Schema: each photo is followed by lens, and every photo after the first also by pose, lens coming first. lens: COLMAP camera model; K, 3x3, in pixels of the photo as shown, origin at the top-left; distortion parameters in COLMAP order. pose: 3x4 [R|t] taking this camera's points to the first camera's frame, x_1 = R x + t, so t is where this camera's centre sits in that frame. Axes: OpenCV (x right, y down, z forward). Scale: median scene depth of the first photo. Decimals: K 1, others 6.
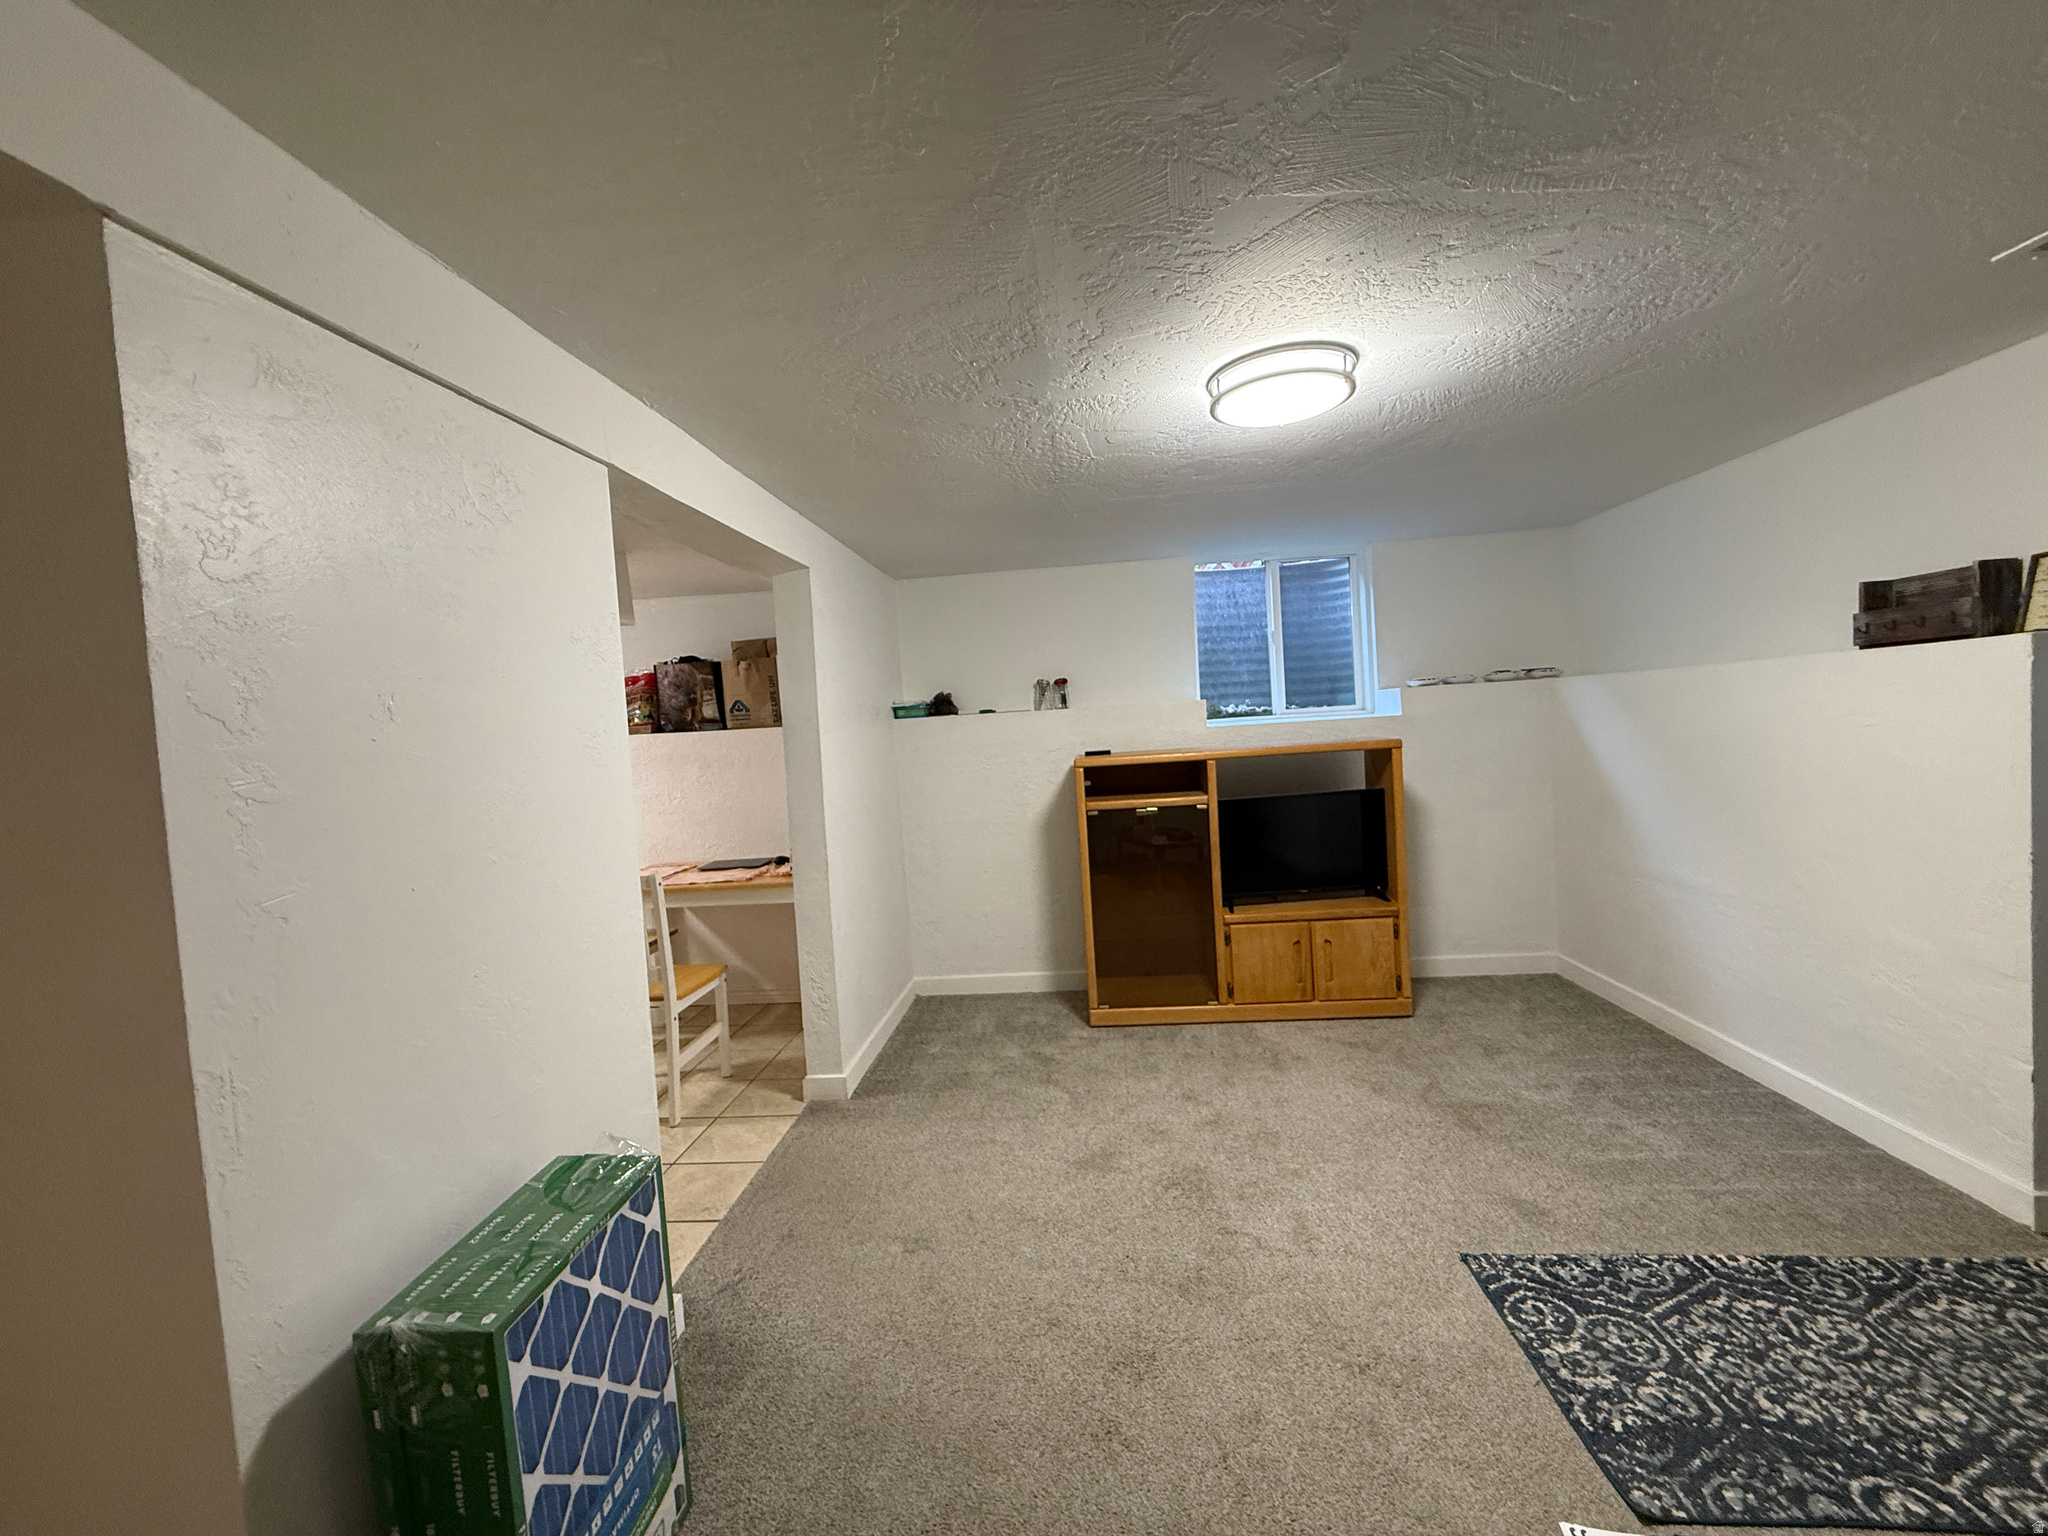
lens RADIAL K [[815.4, 0, 1015.8], [0, 815.4, 765.5], [0, 0, 1]] dist [-0.000528, 0.000637]
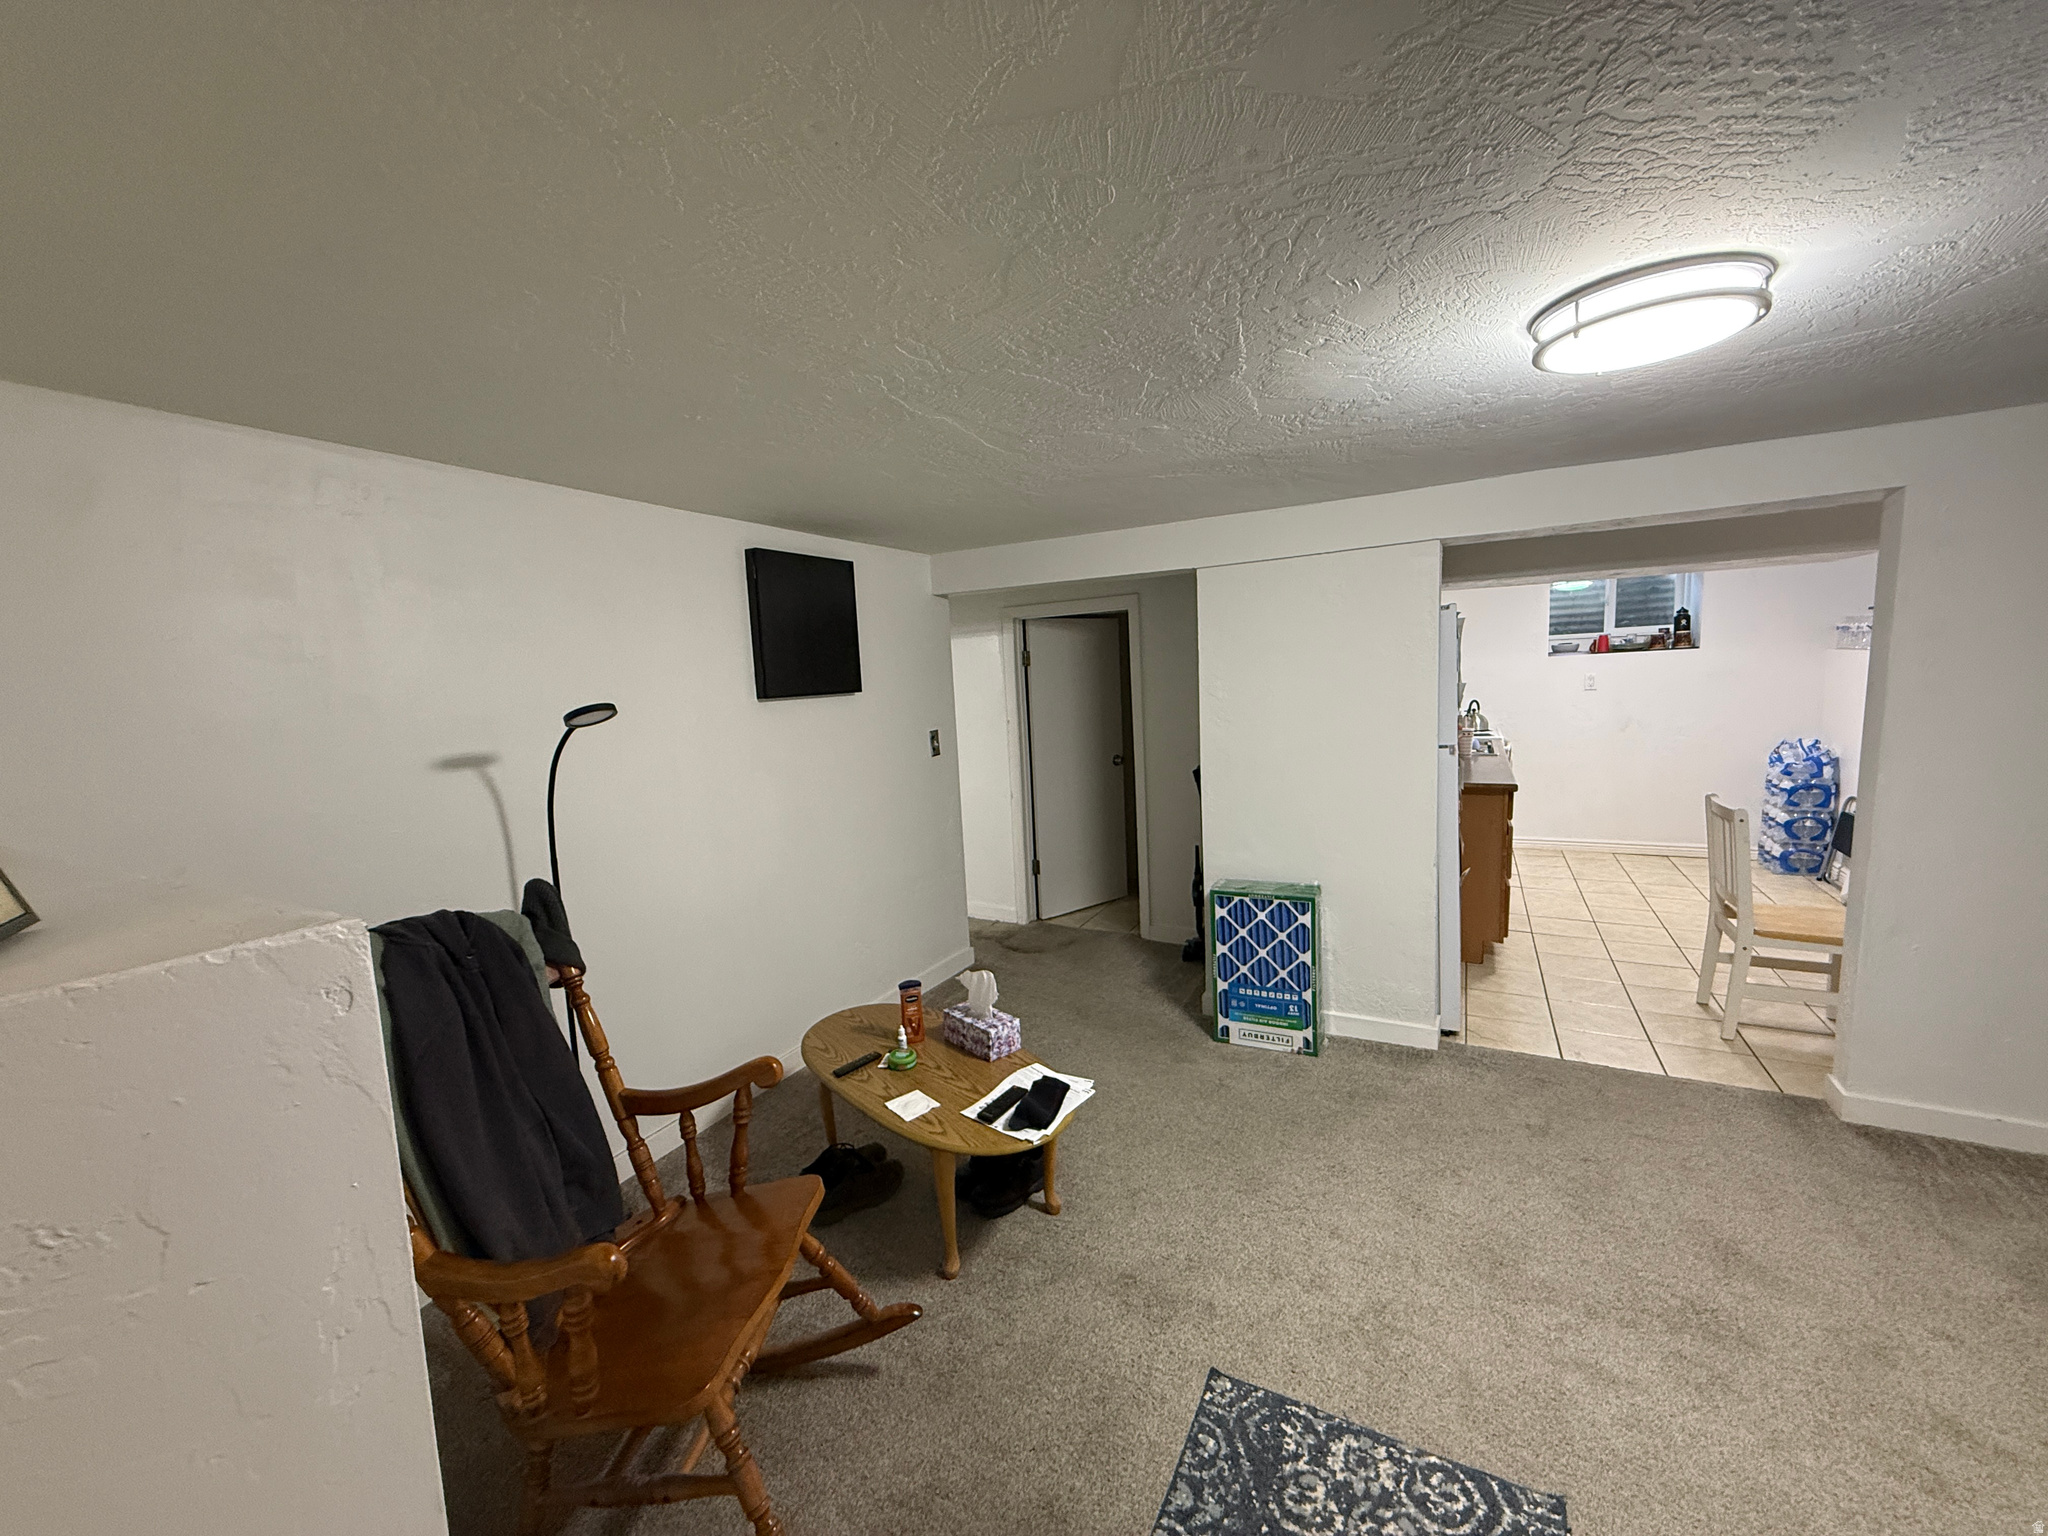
lens RADIAL K [[812.0, 0, 1016.9], [0, 812.0, 769.2], [0, 0, 1]] dist [0.000492, 0.000122]
pose [[-0.393992, 0.186884, -0.899914, 0.849219], [0.027502, 0.981069, 0.191697, -0.144645], [0.918702, 0.050778, -0.391673, 0.521692]]
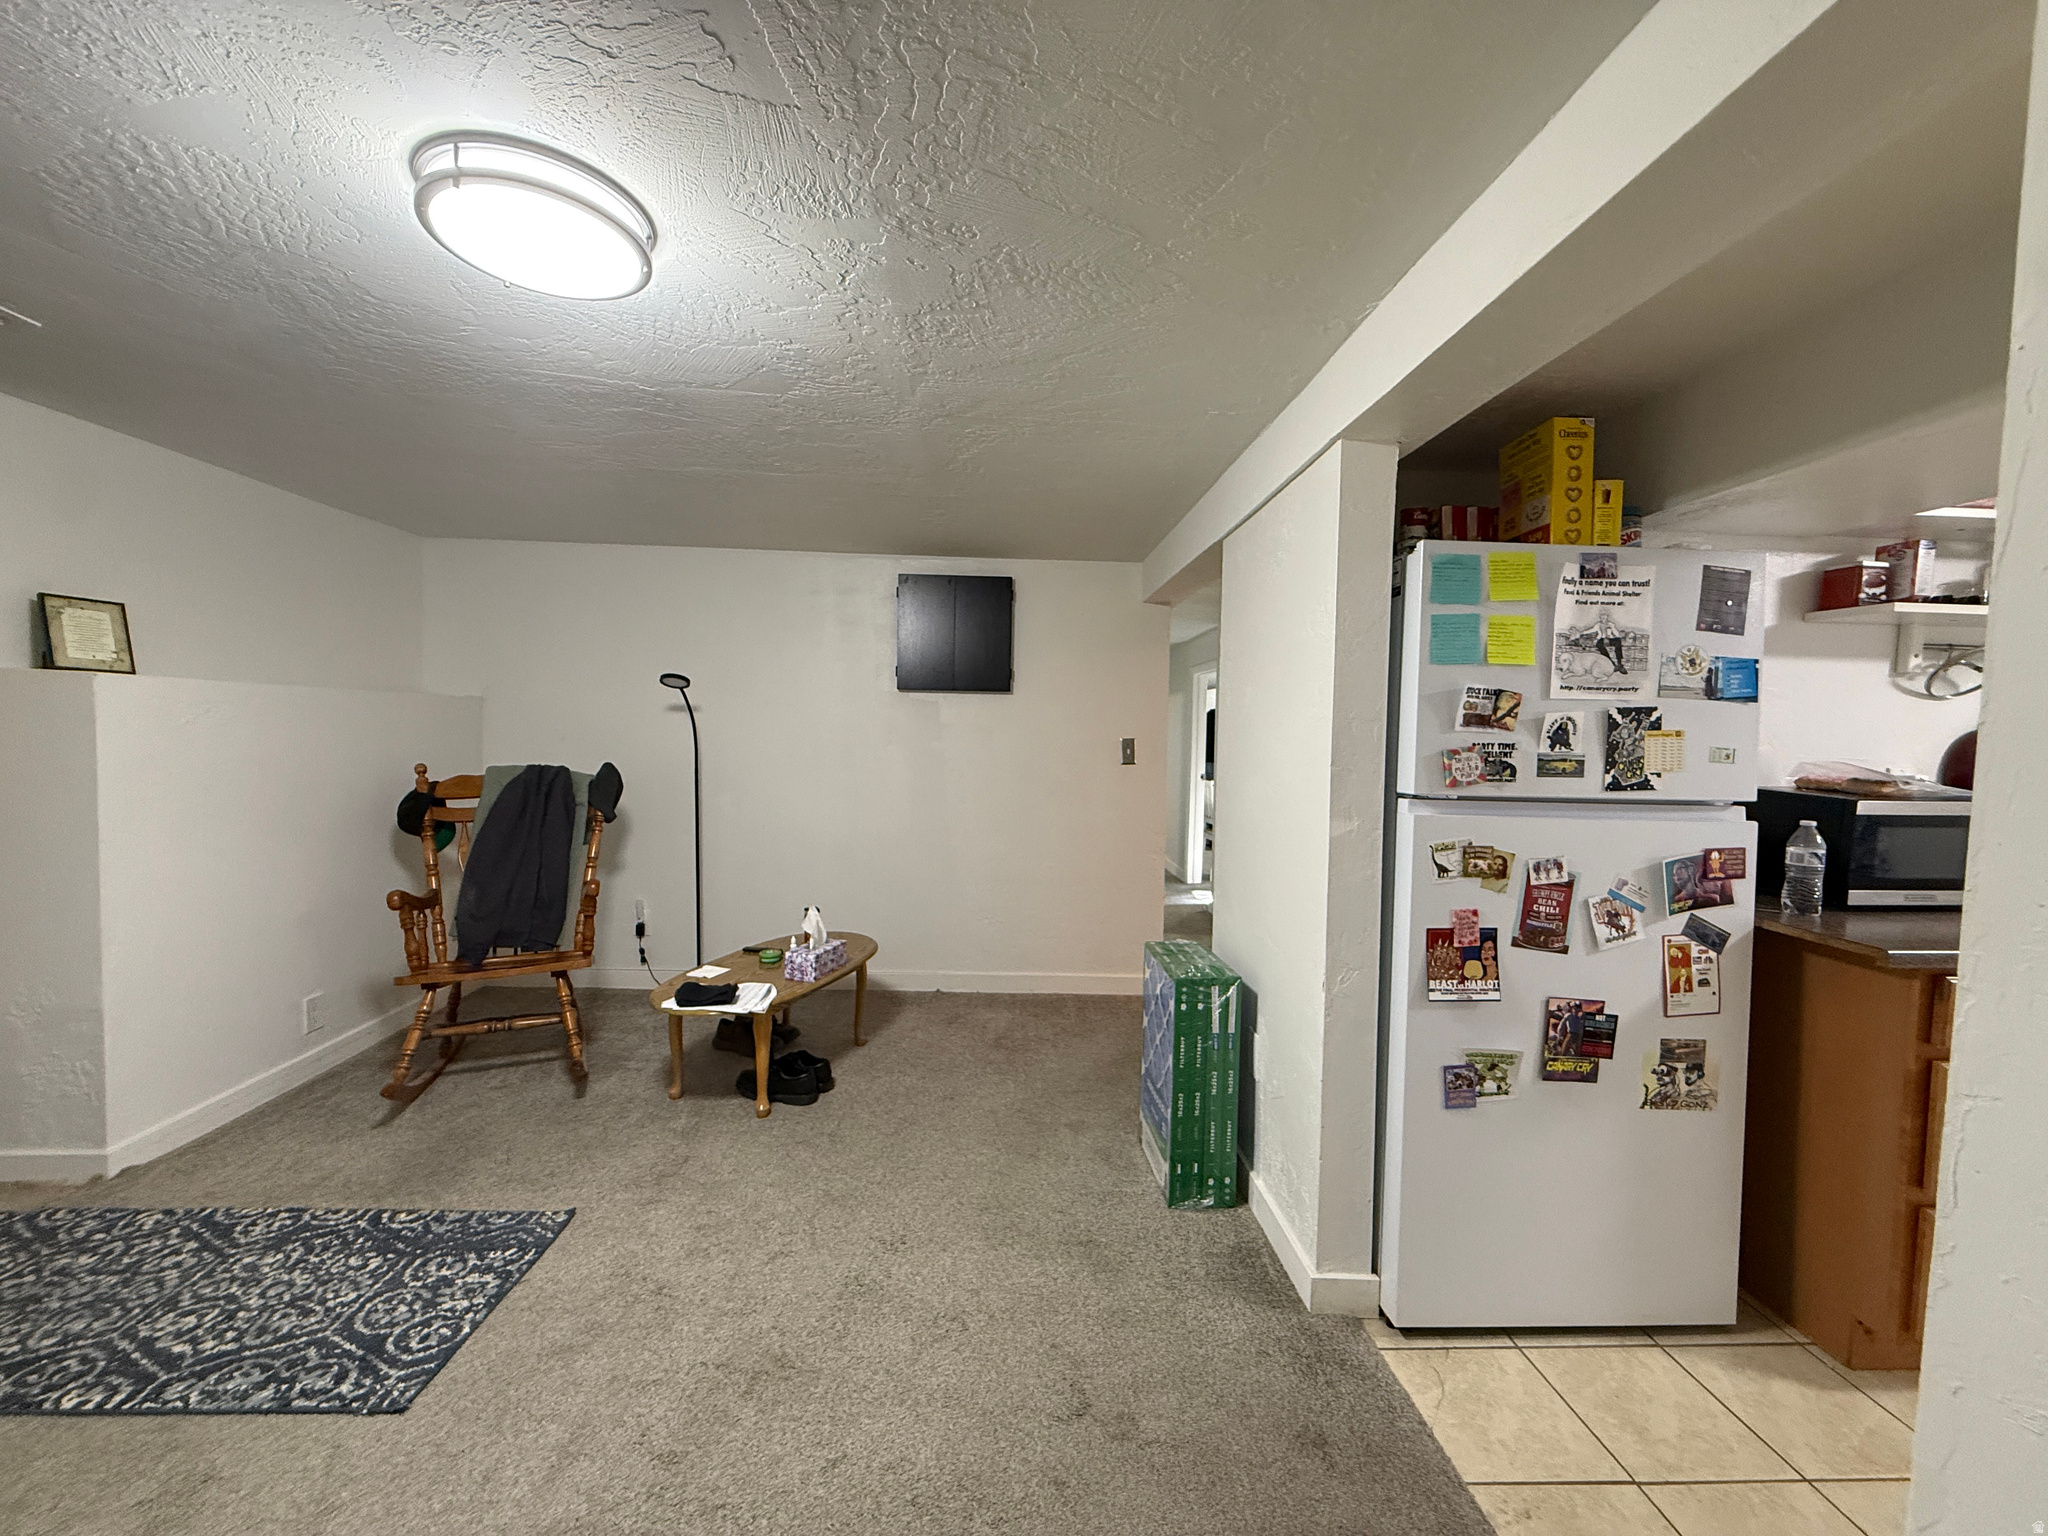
lens RADIAL K [[815.4, 0, 1015.8], [0, 815.4, 765.5], [0, 0, 1]] dist [-0.000528, 0.000637]
pose [[-0.990870, 0.044516, -0.127257, 0.025662], [0.032198, 0.994738, 0.097264, -0.043978], [0.130917, 0.092279, -0.987089, 1.171412]]
